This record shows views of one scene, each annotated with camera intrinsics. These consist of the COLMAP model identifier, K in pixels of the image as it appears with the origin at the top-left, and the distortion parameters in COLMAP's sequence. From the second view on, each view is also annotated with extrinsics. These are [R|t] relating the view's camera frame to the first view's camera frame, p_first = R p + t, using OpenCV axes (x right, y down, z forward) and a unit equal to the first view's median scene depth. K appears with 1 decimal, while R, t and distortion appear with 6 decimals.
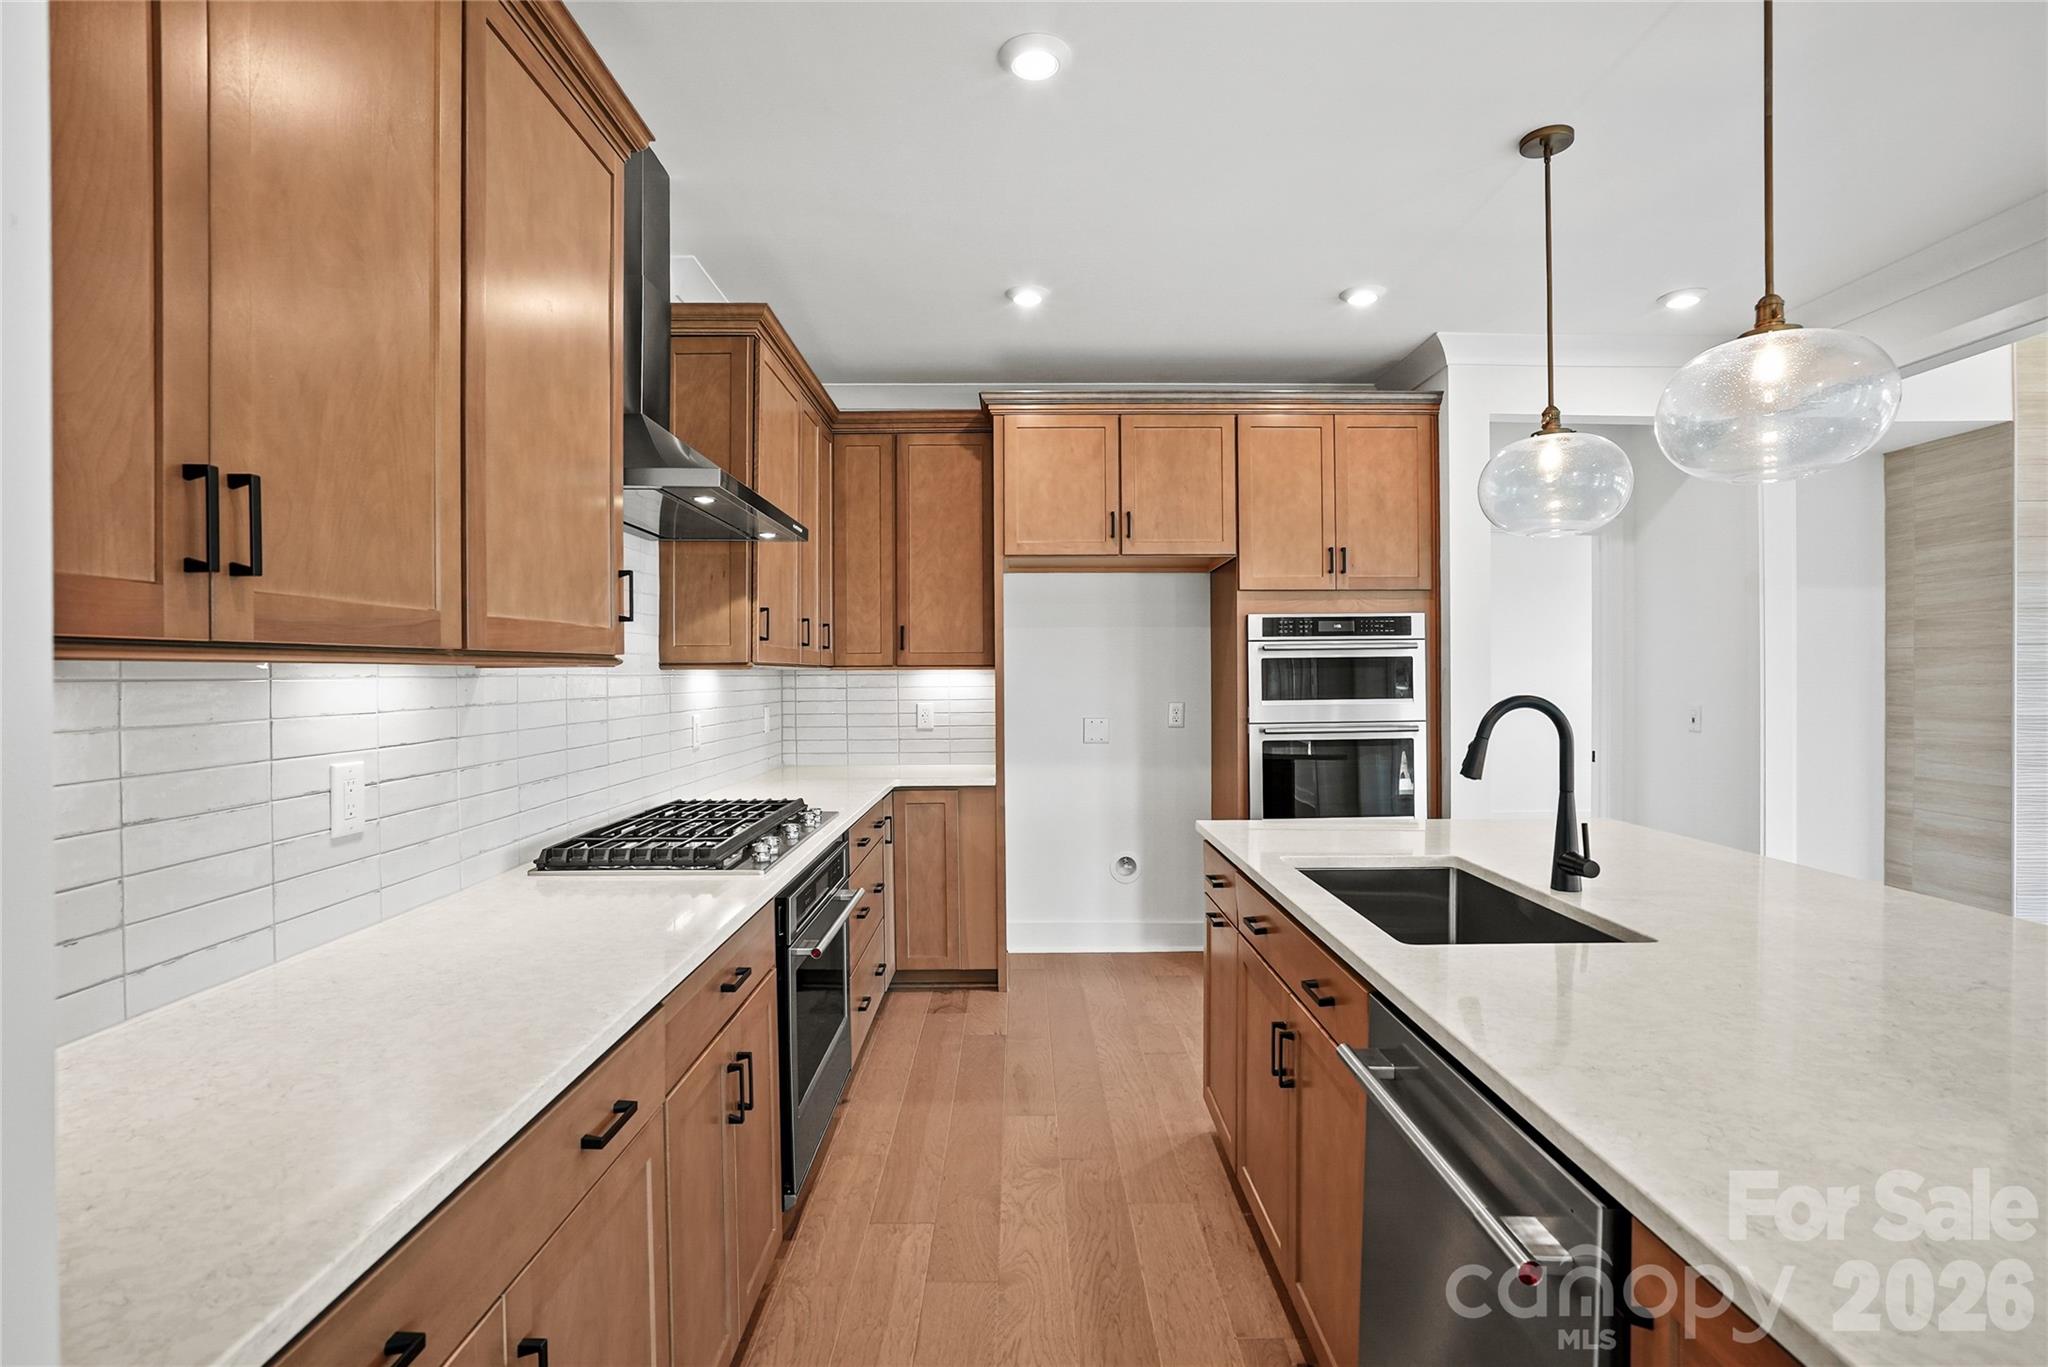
lens RADIAL K [[965.5, 0, 1020.8], [0, 965.5, 674.5], [0, 0, 1]] dist [-0.042606, 0.017877]
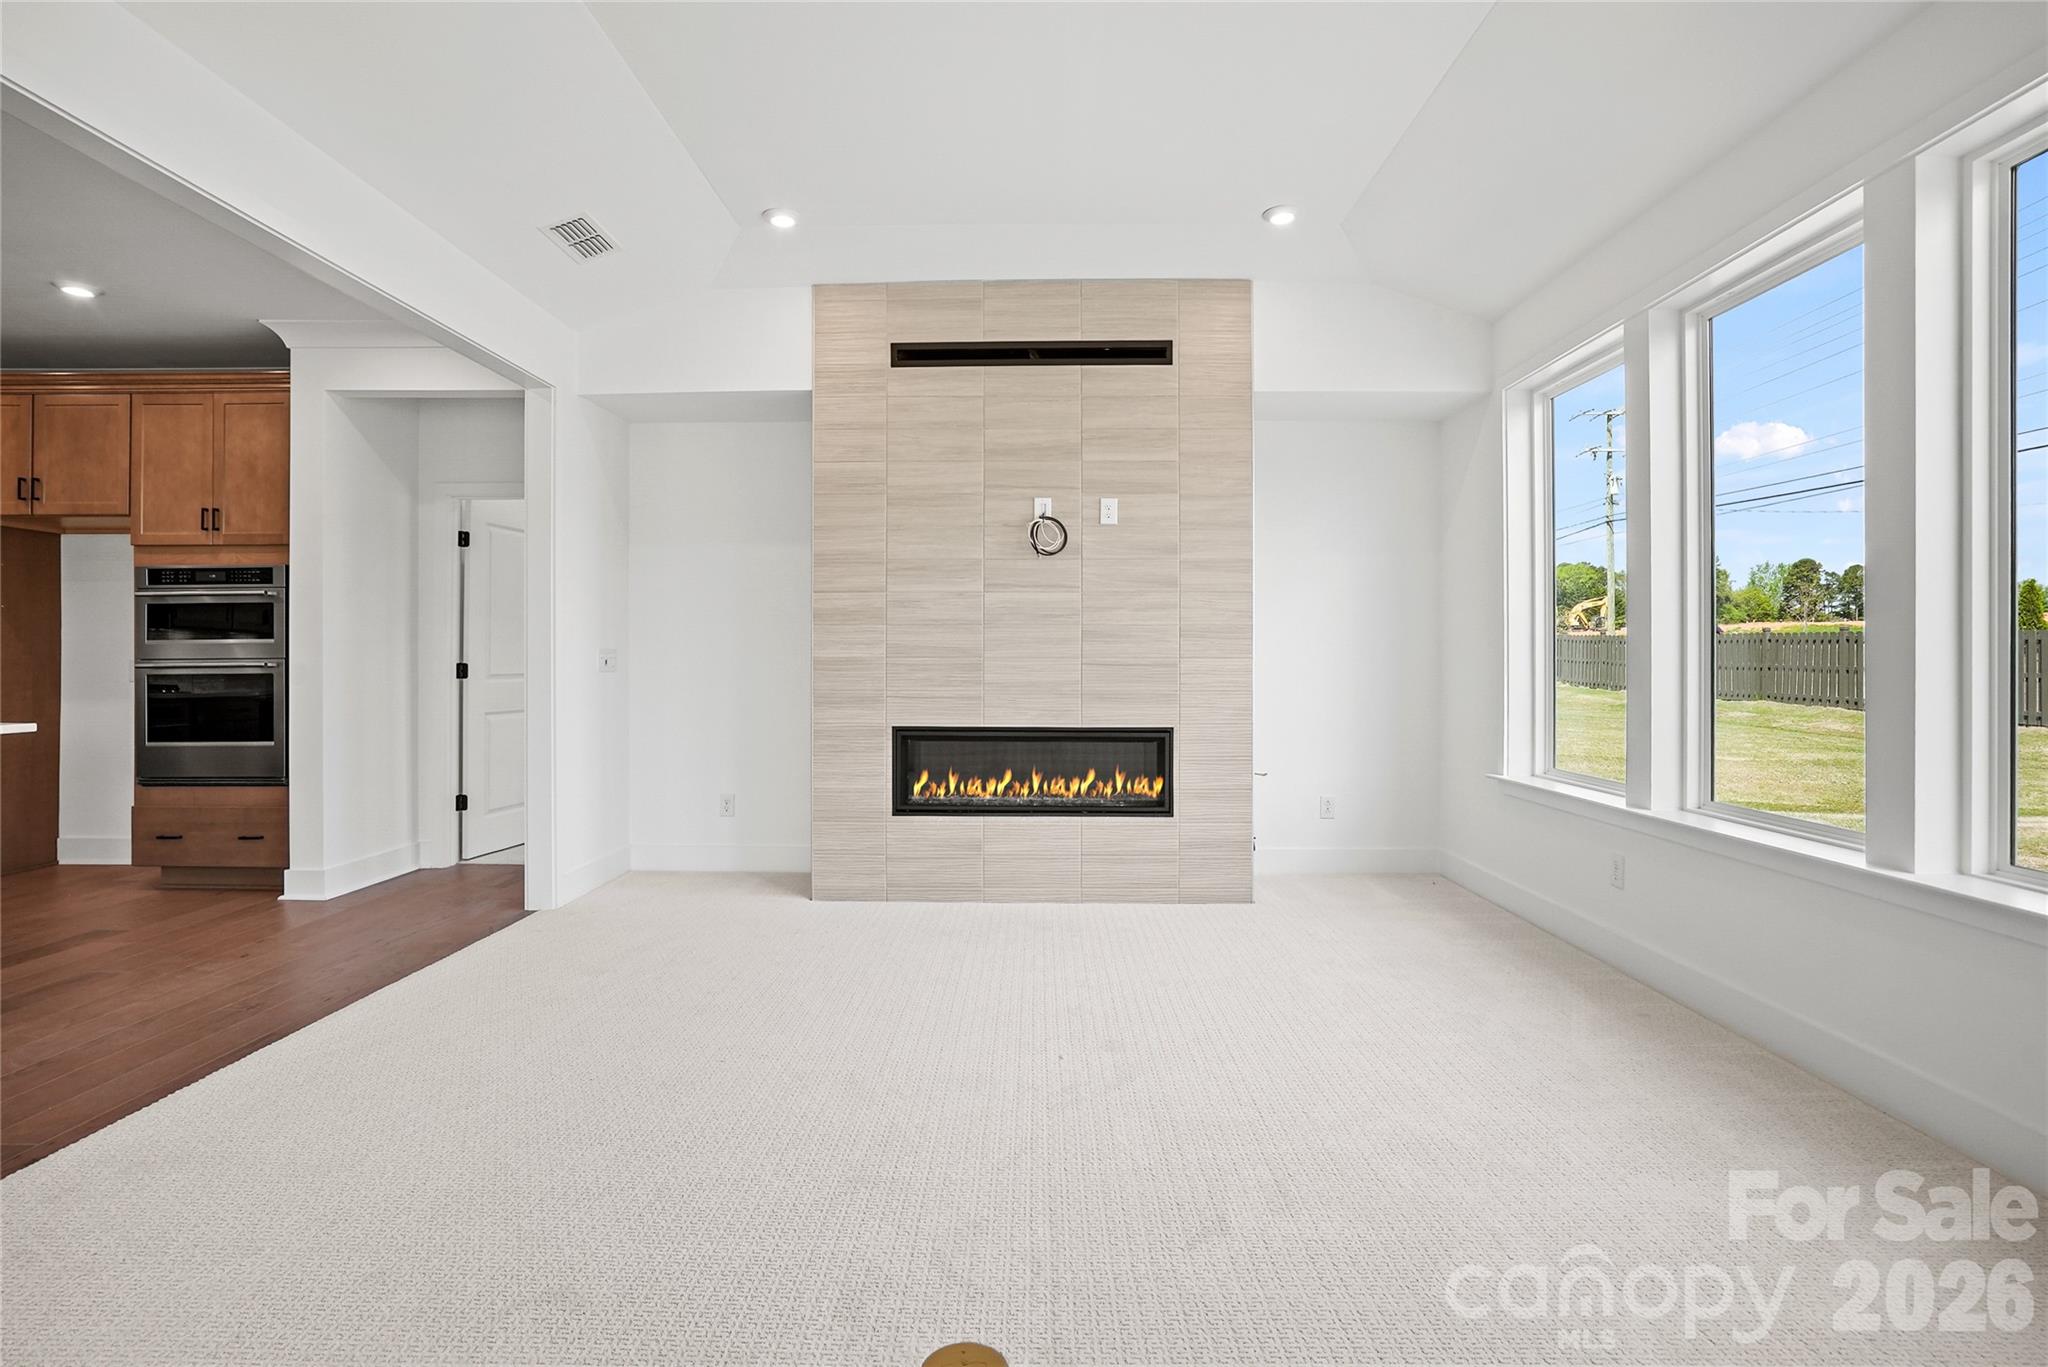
lens RADIAL K [[965.5, 0, 1023.4], [0, 965.5, 656.5], [0, 0, 1]] dist [-0.042606, 0.017877]
pose [[0.999871, 0.005542, -0.015095, 1.327517], [-0.005626, 0.999969, -0.005516, 0.047505], [0.015064, 0.005600, 0.999871, -0.120055]]
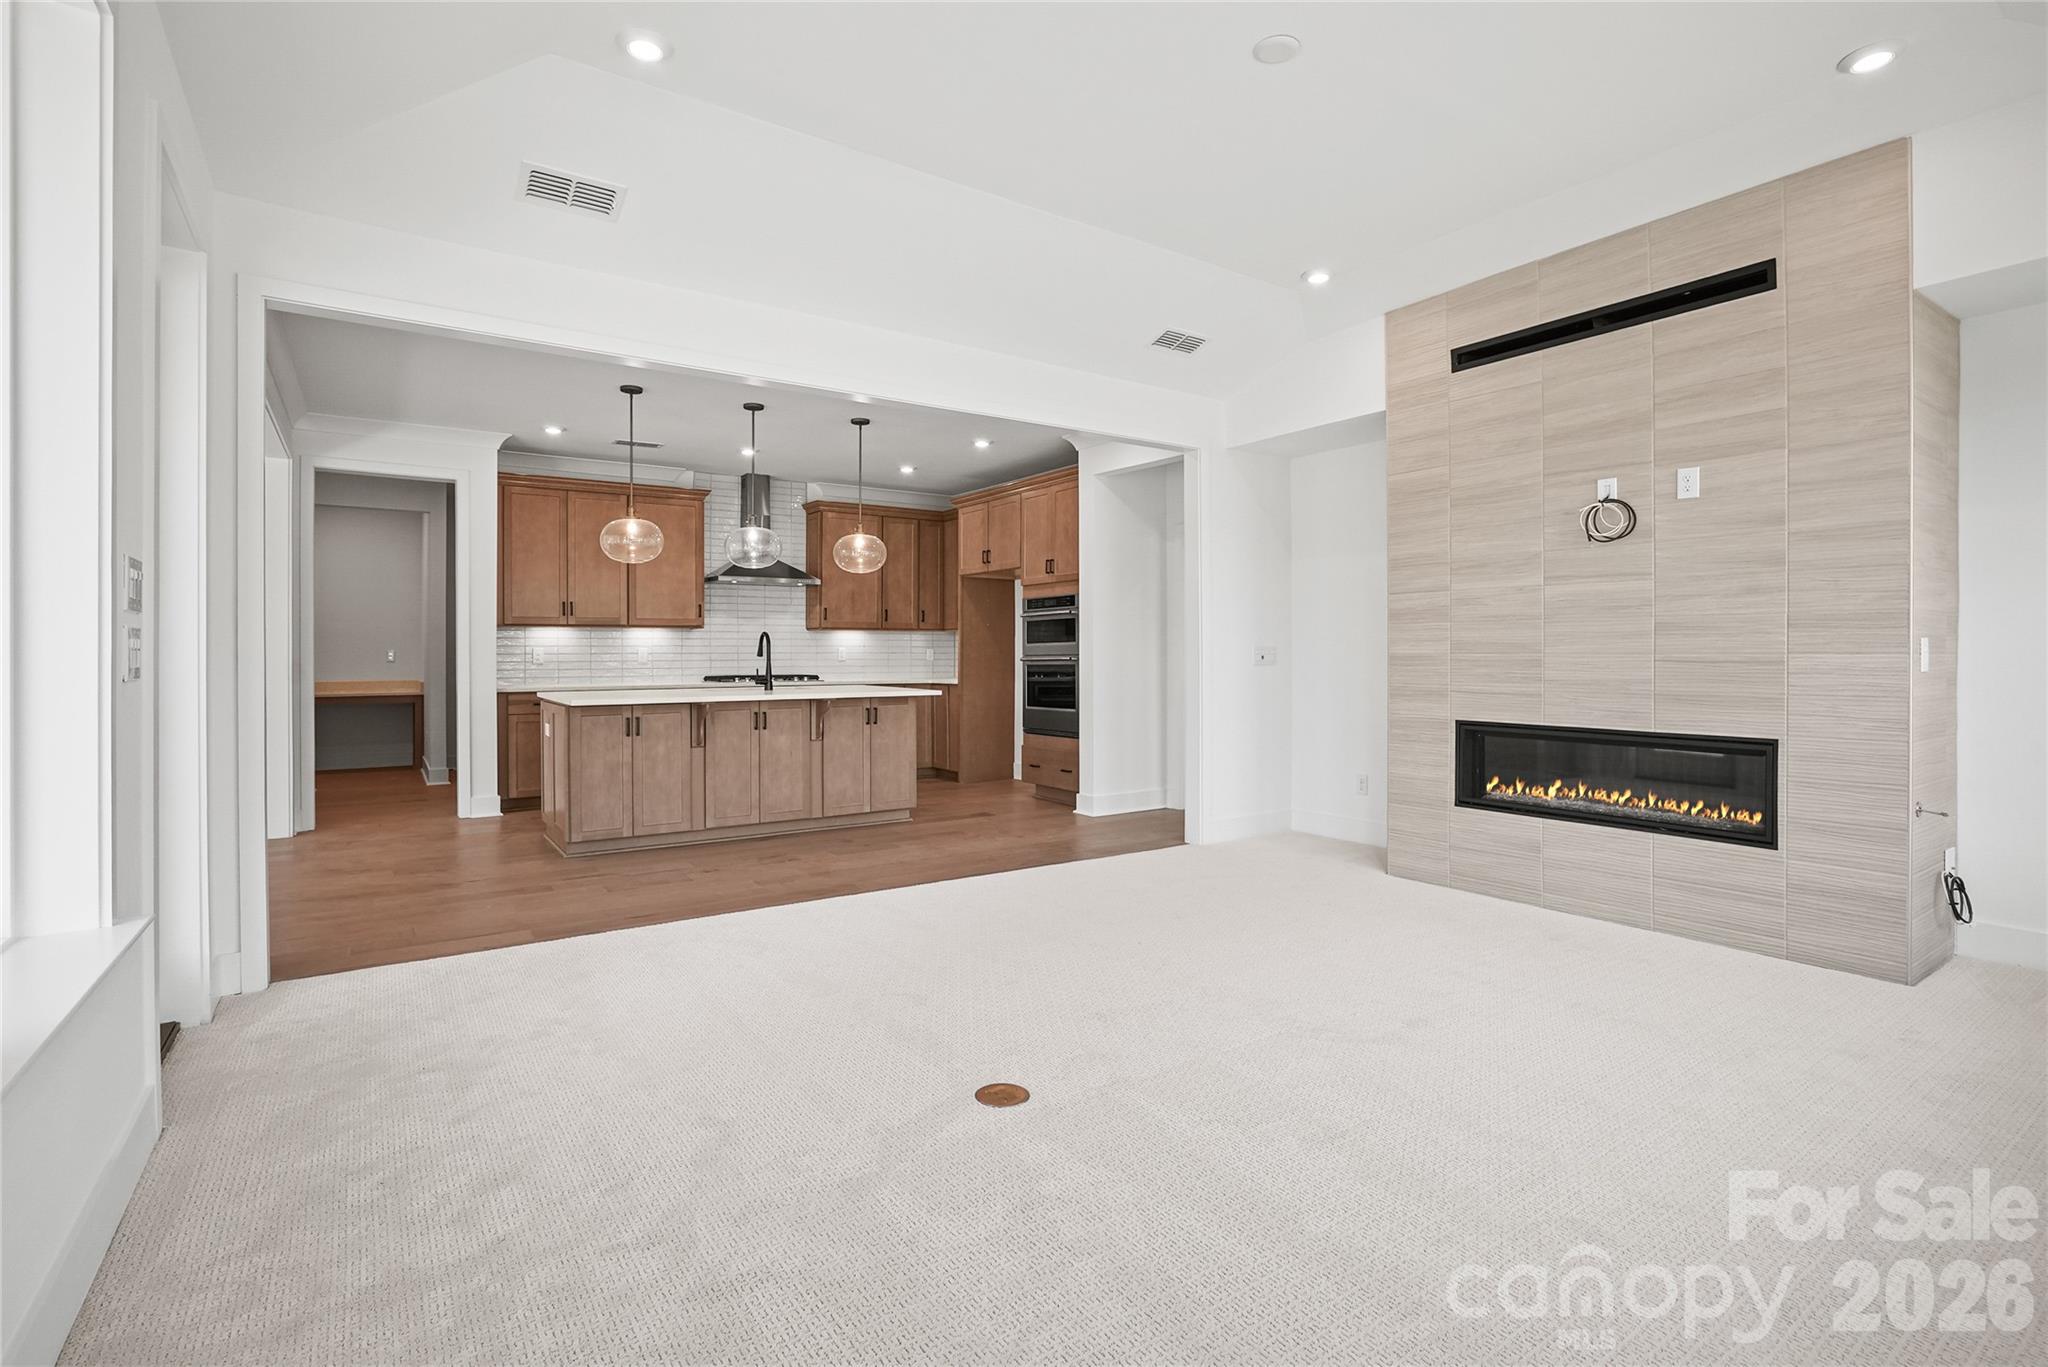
lens RADIAL K [[965.5, 0, 1024.6], [0, 965.5, 658.1], [0, 0, 1]] dist [-0.042606, 0.017877]
pose [[0.569108, 0.007250, -0.822231, 1.812089], [-0.002815, 0.999972, 0.006868, 0.042140], [0.822258, -0.001594, 0.569113, -0.082389]]
